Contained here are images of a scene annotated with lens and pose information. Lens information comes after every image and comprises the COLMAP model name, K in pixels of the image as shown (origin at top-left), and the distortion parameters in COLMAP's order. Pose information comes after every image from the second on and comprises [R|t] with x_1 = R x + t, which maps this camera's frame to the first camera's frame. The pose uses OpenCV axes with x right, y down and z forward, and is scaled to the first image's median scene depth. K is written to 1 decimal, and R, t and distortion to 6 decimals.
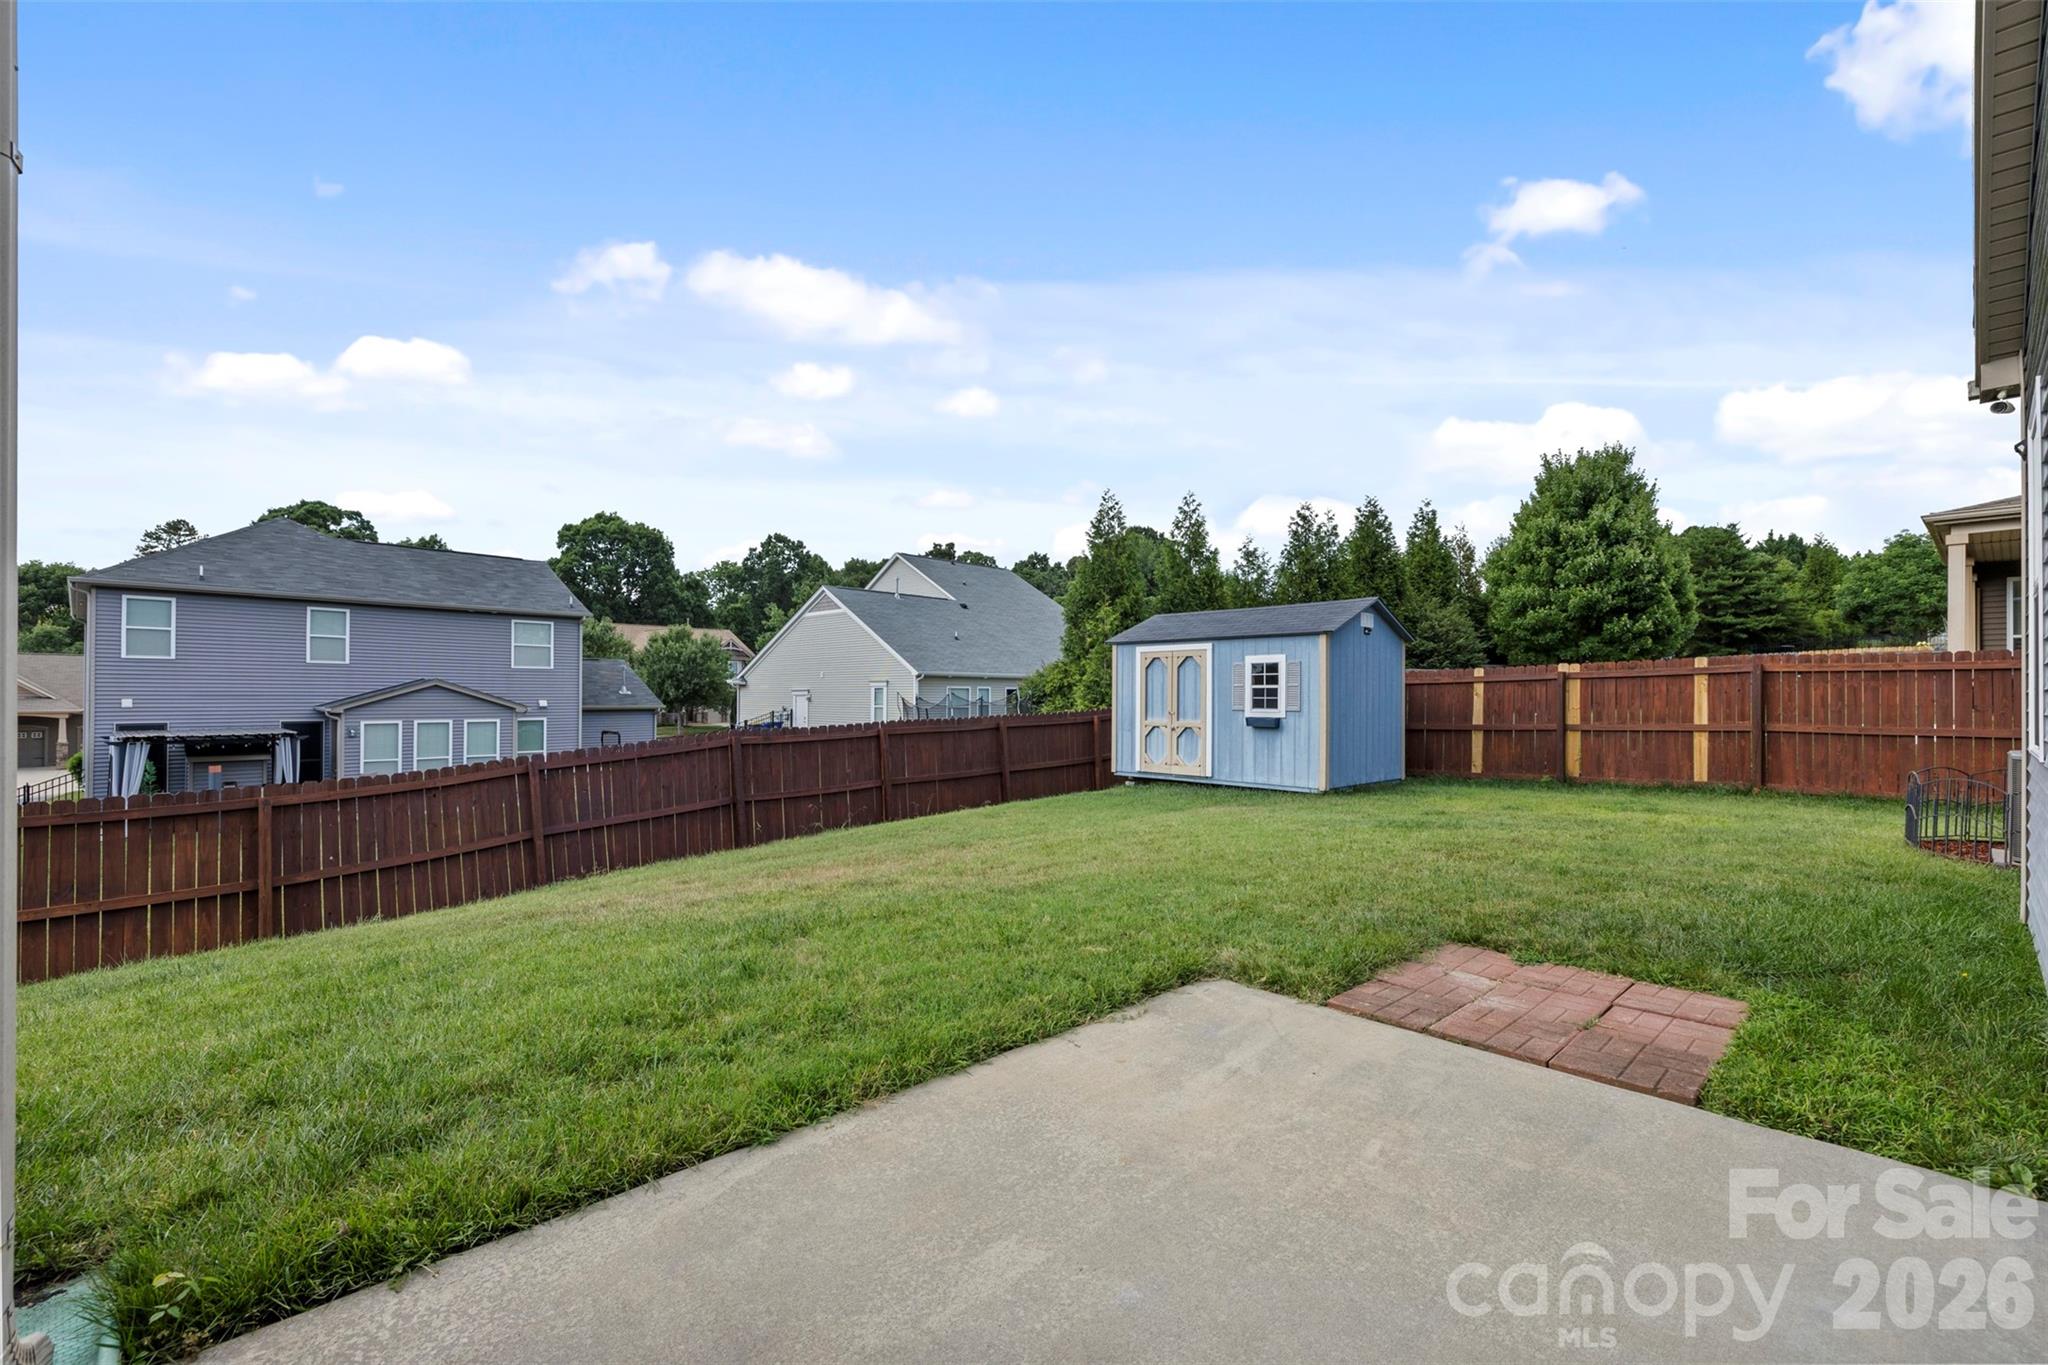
lens RADIAL K [[866.4, 0, 1020.7], [0, 866.4, 672.7], [0, 0, 1]] dist [0.000917, 0.000097]
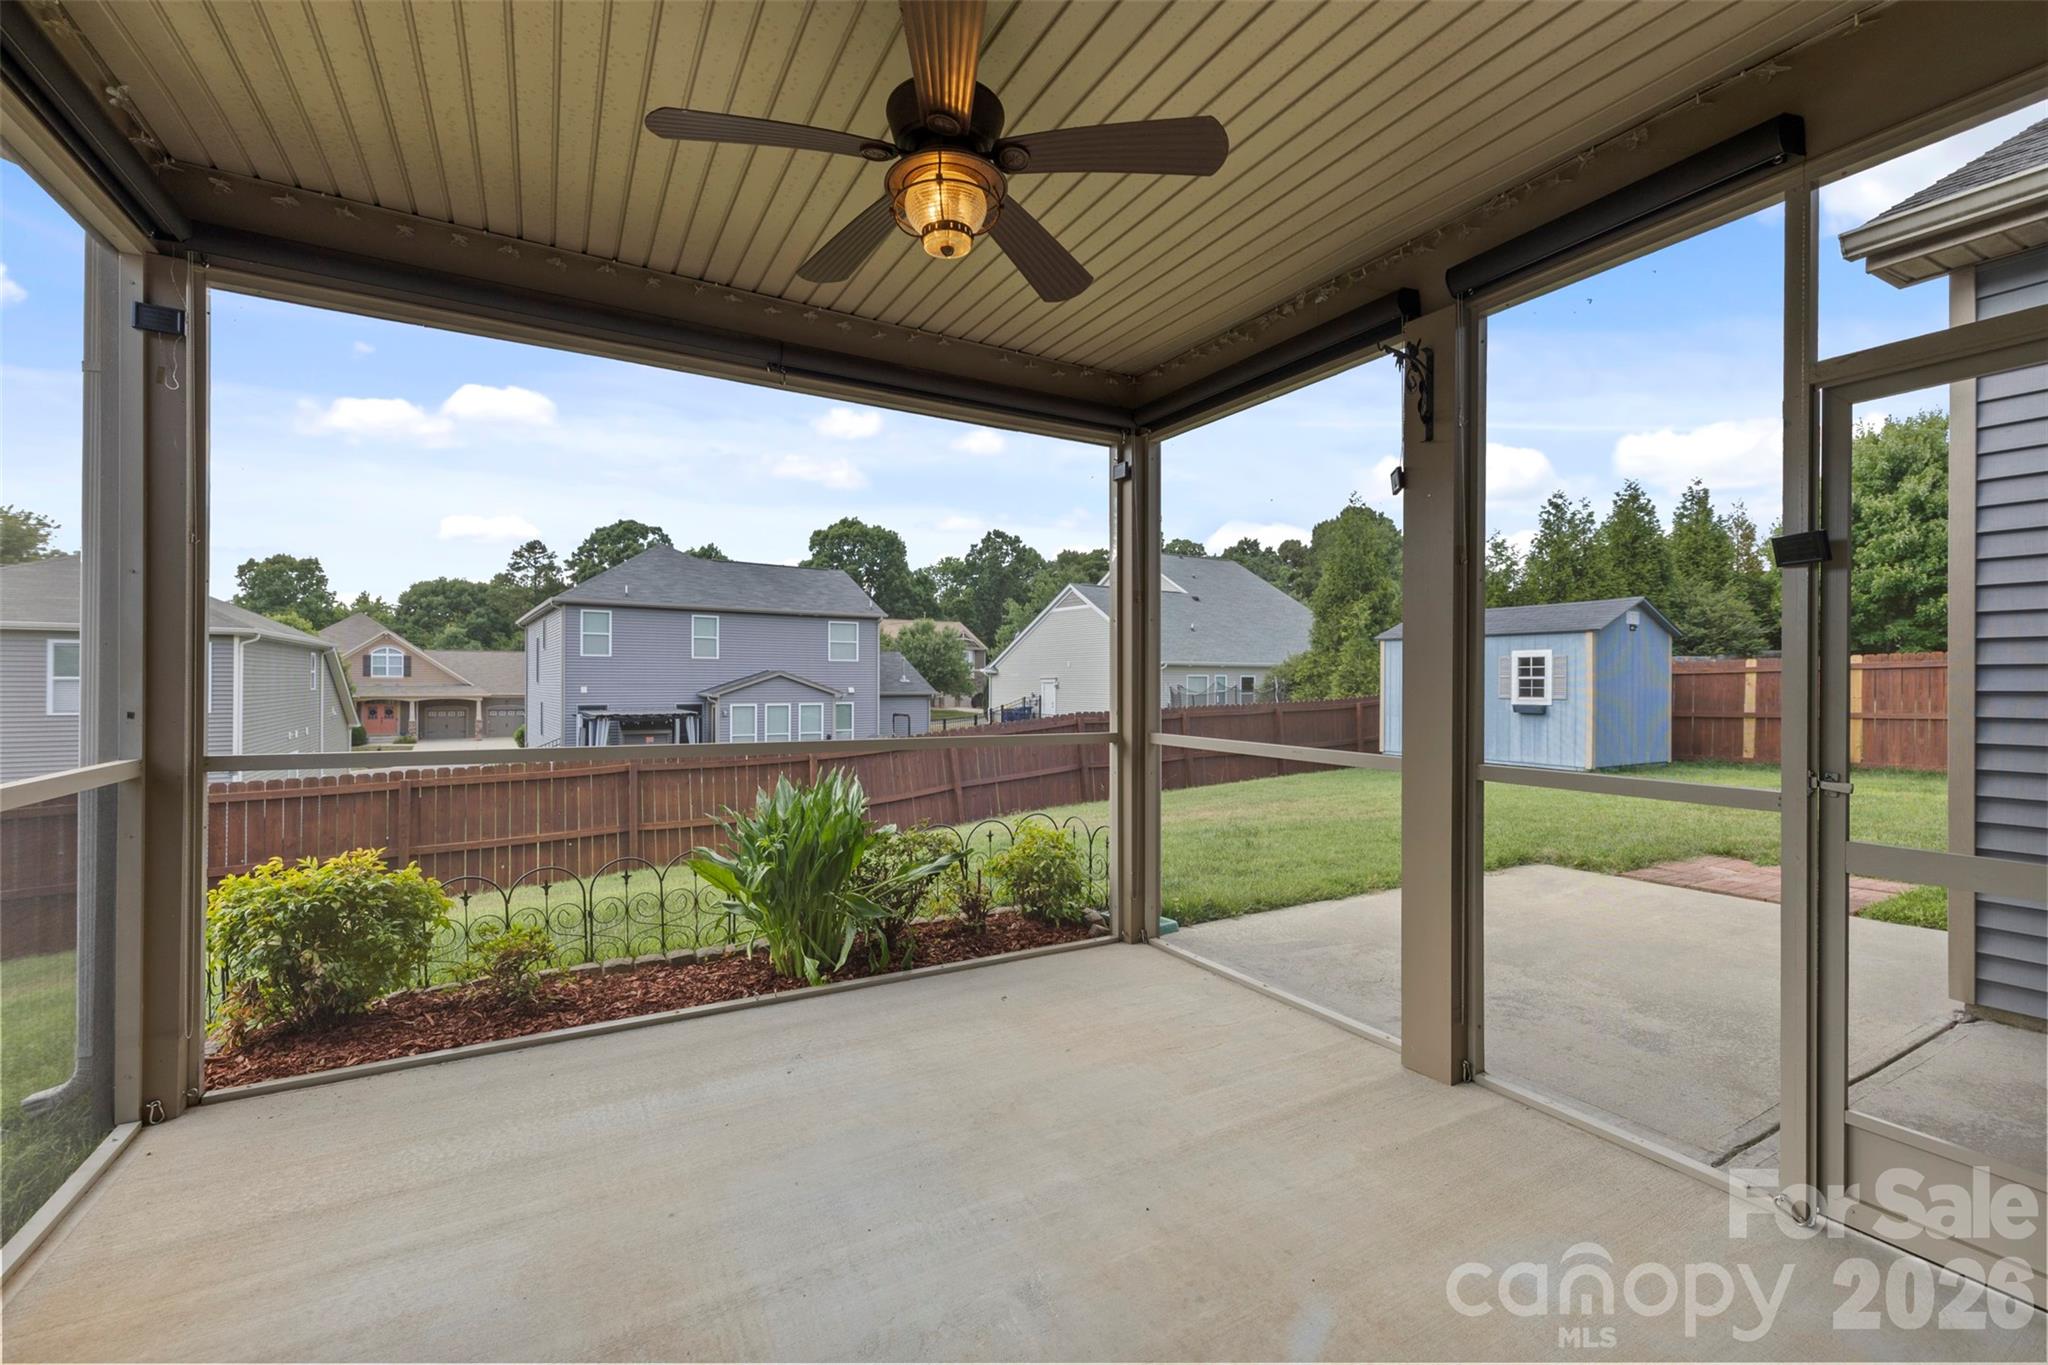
lens RADIAL K [[866.4, 0, 1020.7], [0, 866.4, 672.7], [0, 0, 1]] dist [0.000917, 0.000097]
pose [[0.974785, -0.003380, -0.223121, -0.053283], [0.007039, 0.999853, 0.015608, -0.005910], [0.223035, -0.016785, 0.974666, -0.117463]]
